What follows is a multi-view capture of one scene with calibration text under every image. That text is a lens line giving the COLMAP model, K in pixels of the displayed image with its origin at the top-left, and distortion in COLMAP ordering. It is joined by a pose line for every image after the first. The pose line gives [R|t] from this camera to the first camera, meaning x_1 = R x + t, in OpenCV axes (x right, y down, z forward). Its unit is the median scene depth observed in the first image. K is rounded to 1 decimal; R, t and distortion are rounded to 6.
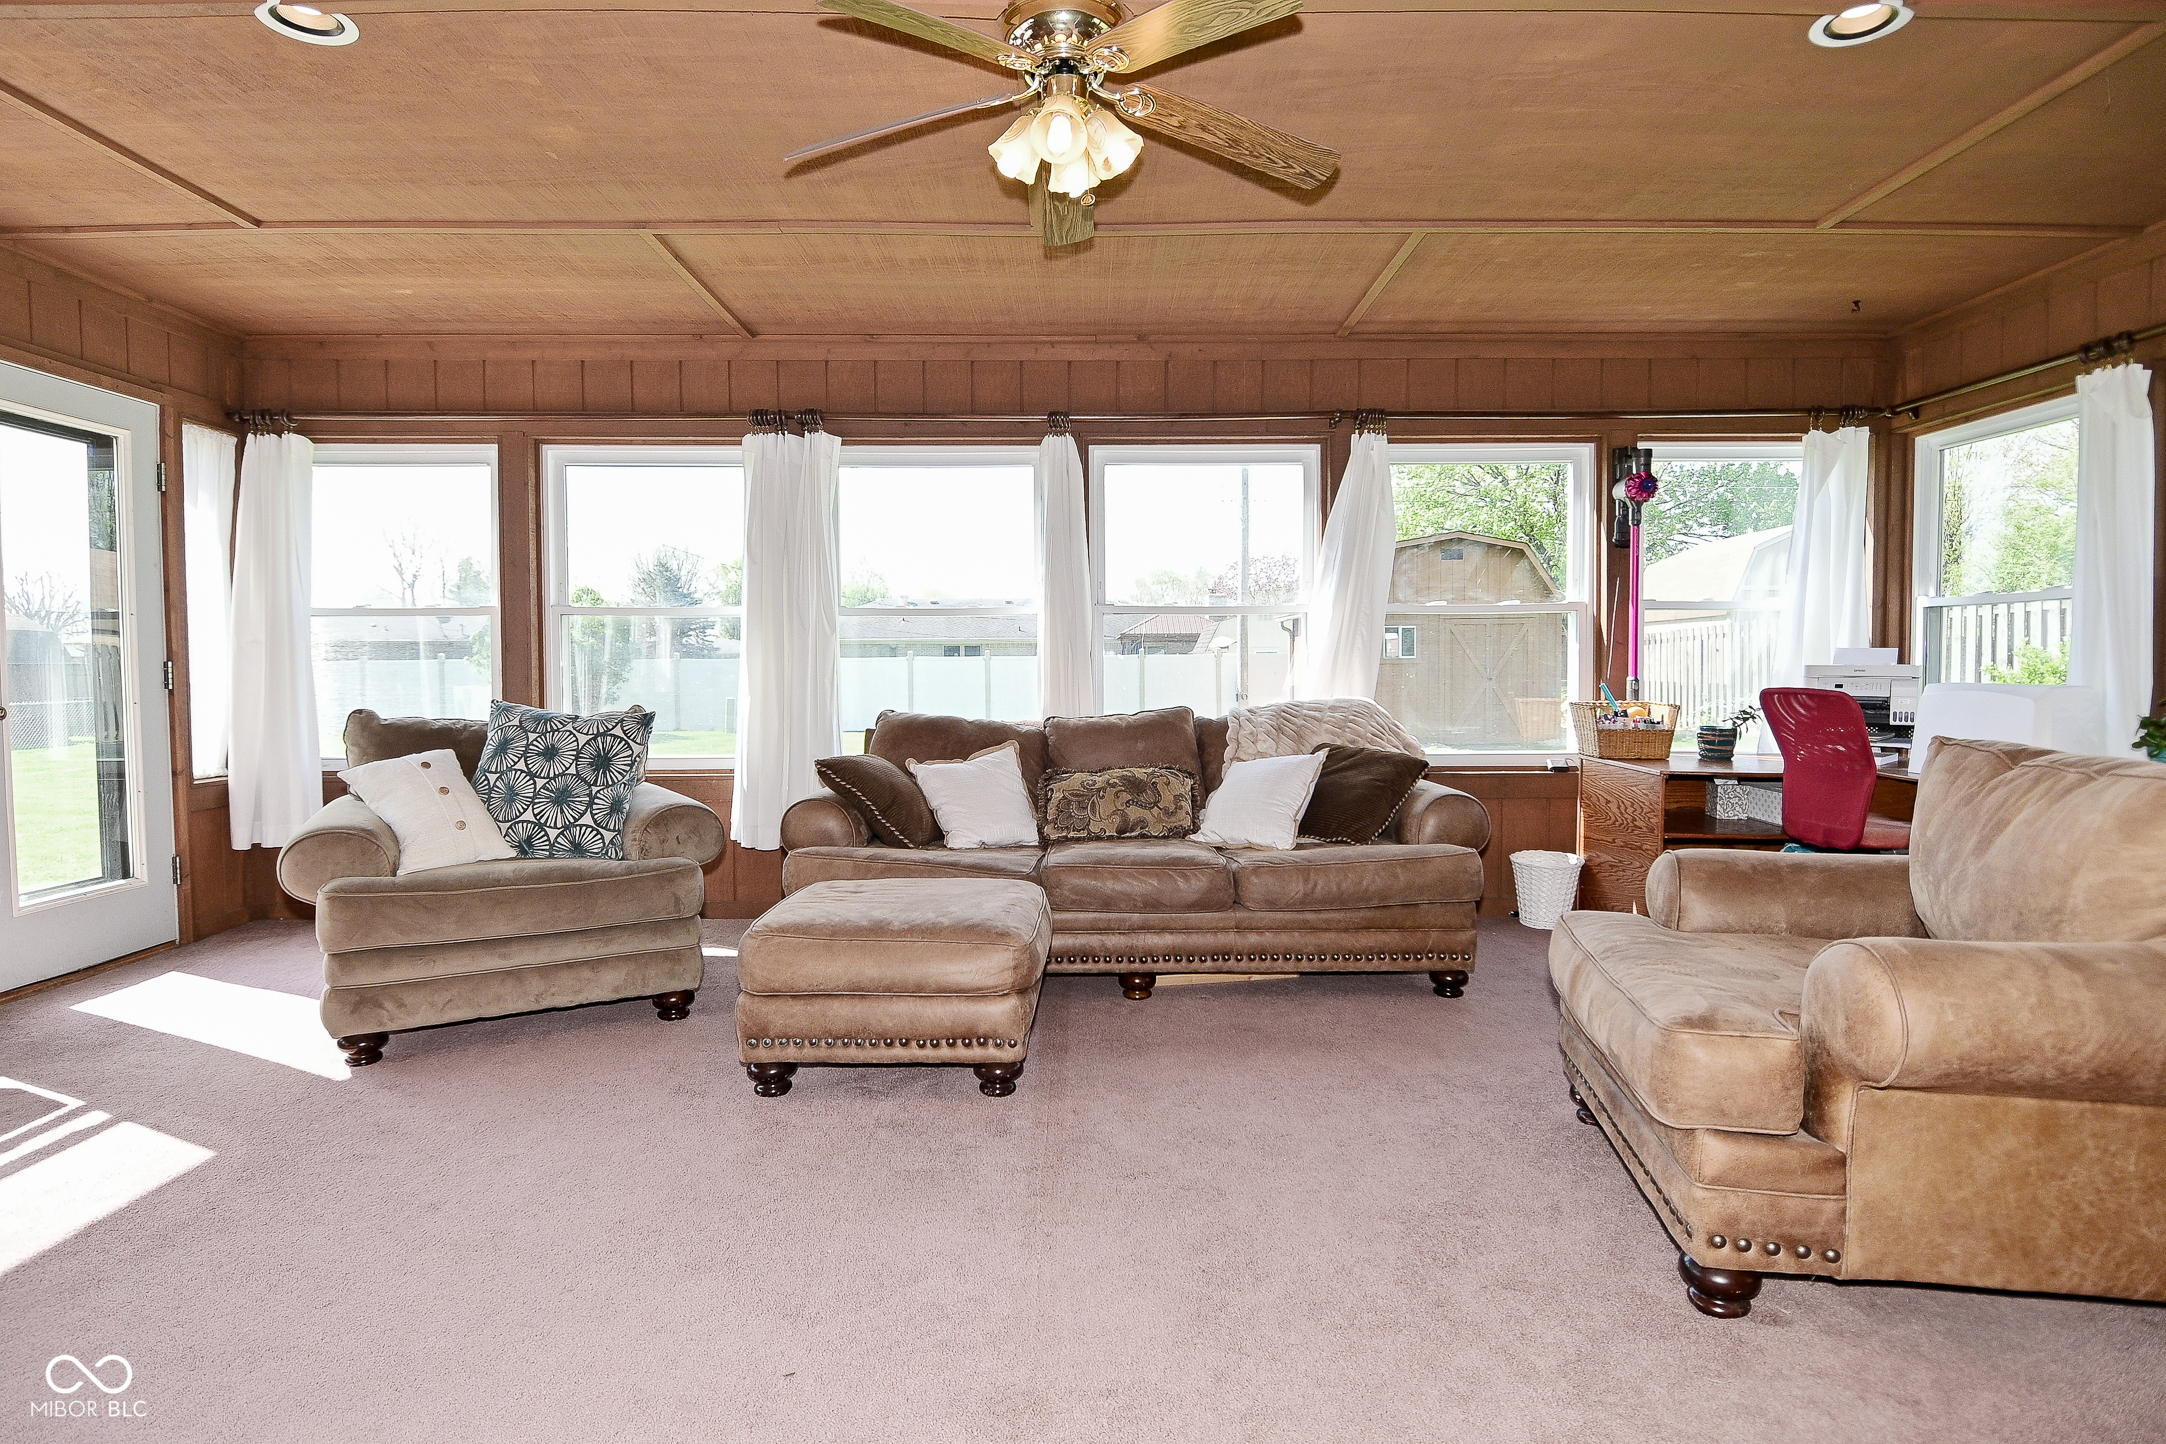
lens RADIAL K [[1141.0, 0, 1080.8], [0, 1141.0, 709.6], [0, 0, 1]] dist [0.019840, -0.029973]
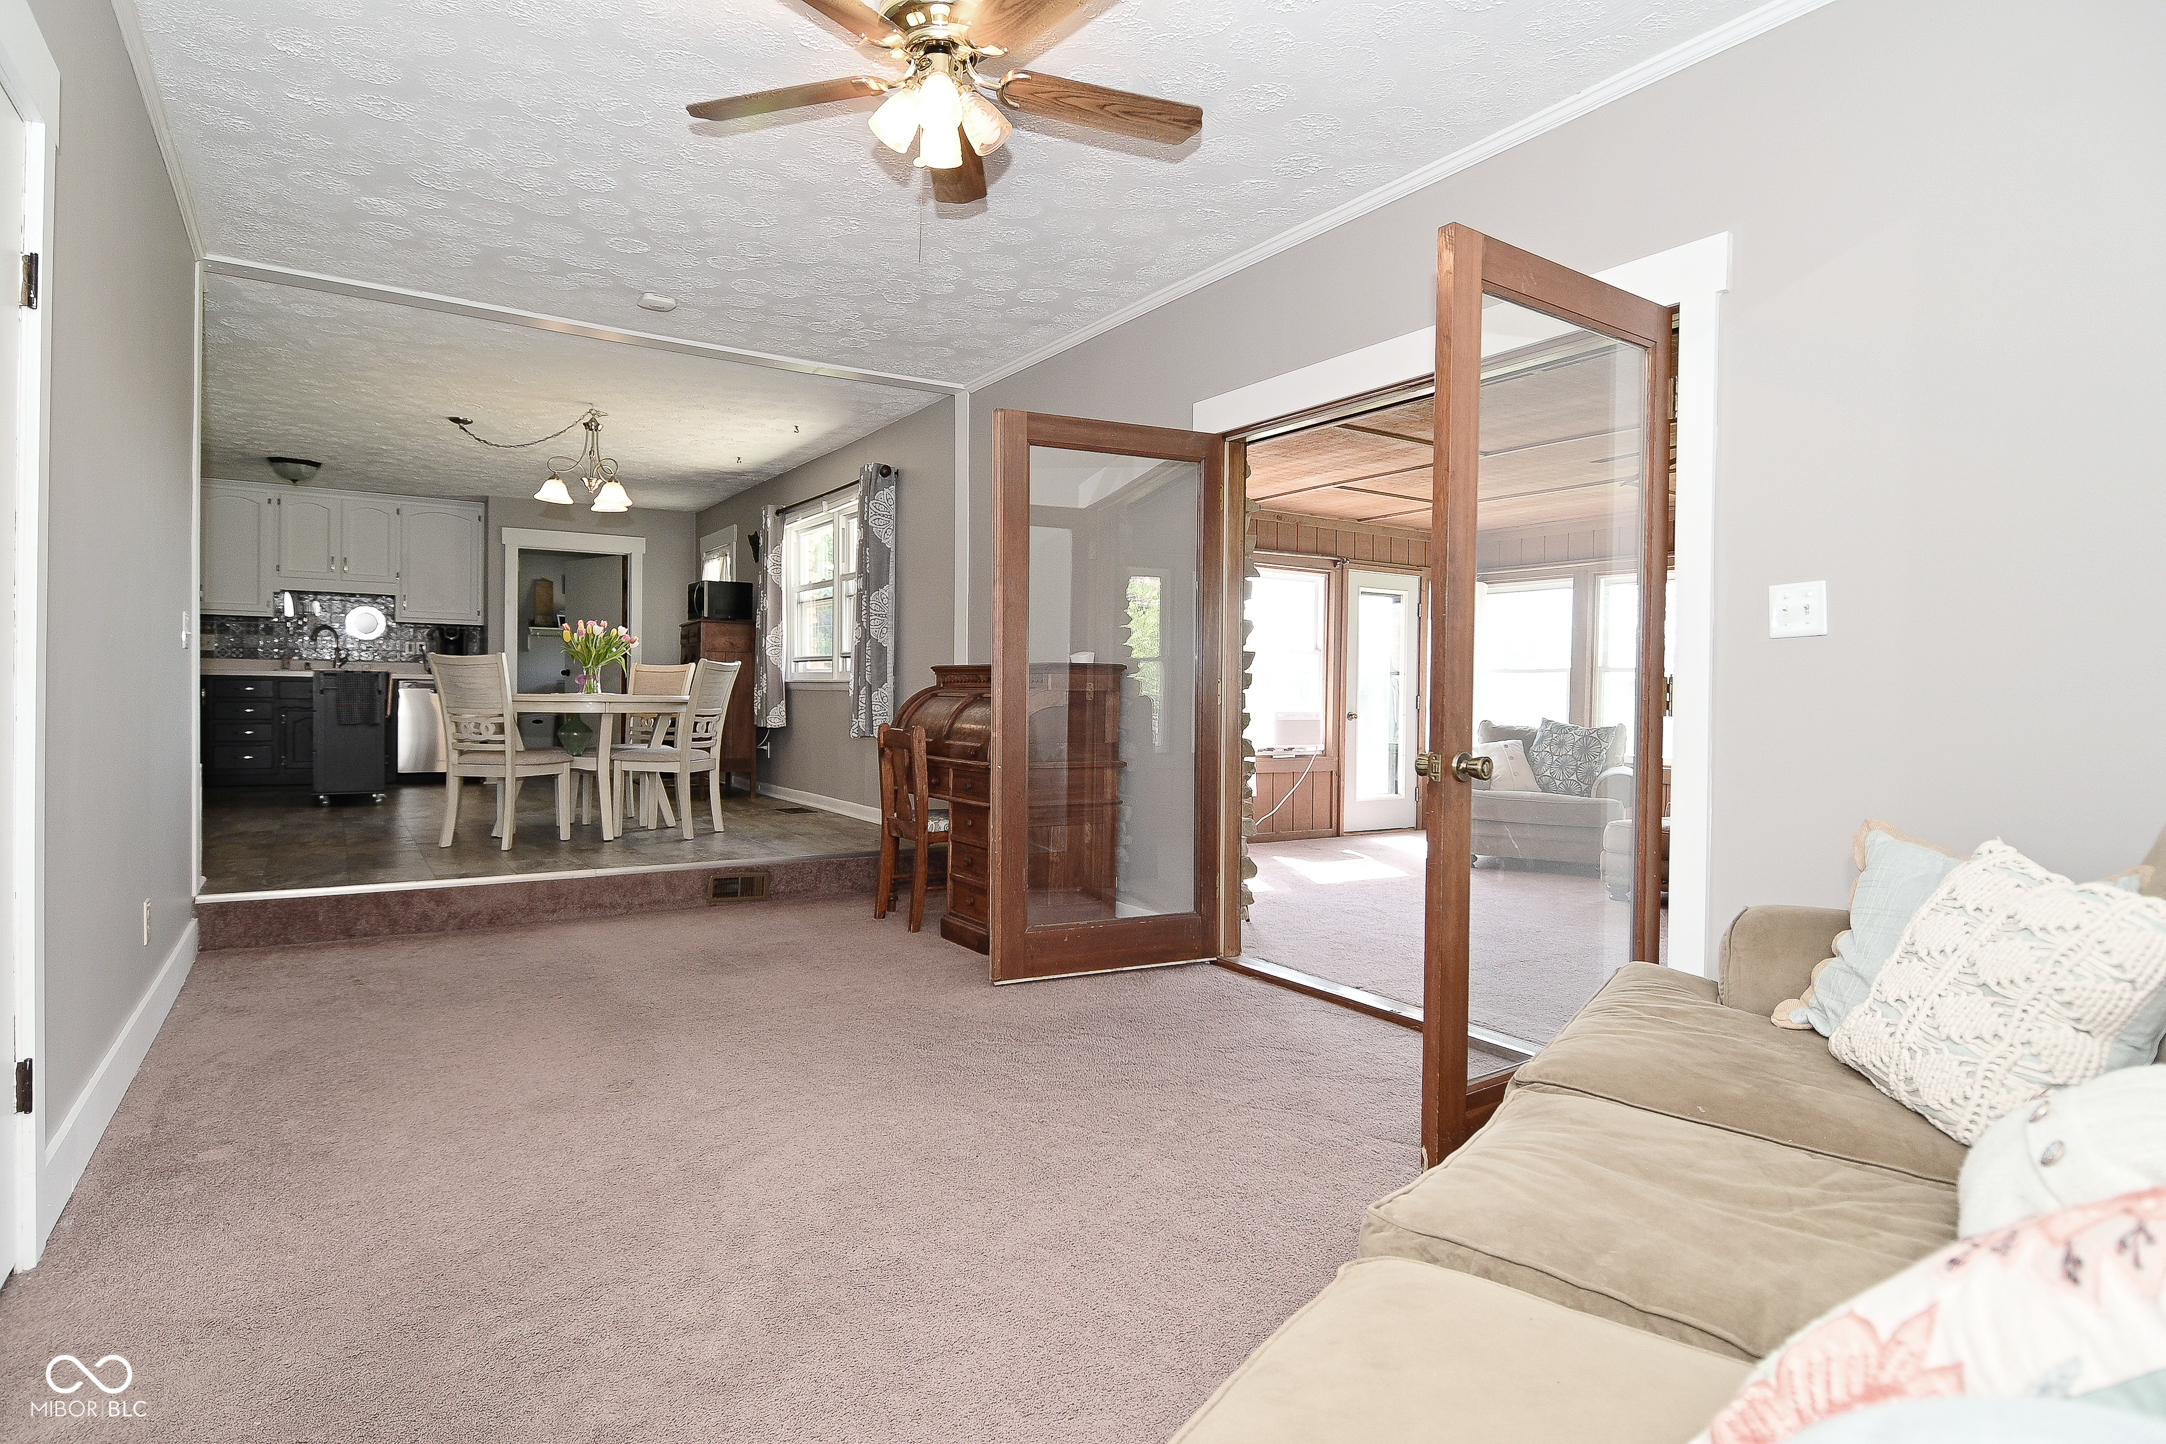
lens RADIAL K [[1141.0, 0, 1080.8], [0, 1141.0, 709.6], [0, 0, 1]] dist [0.019840, -0.029973]
pose [[0.542338, 0.016551, -0.839997, 0.717361], [-0.049102, 0.998721, -0.012024, 0.039830], [0.838724, 0.047767, 0.542457, -0.754845]]
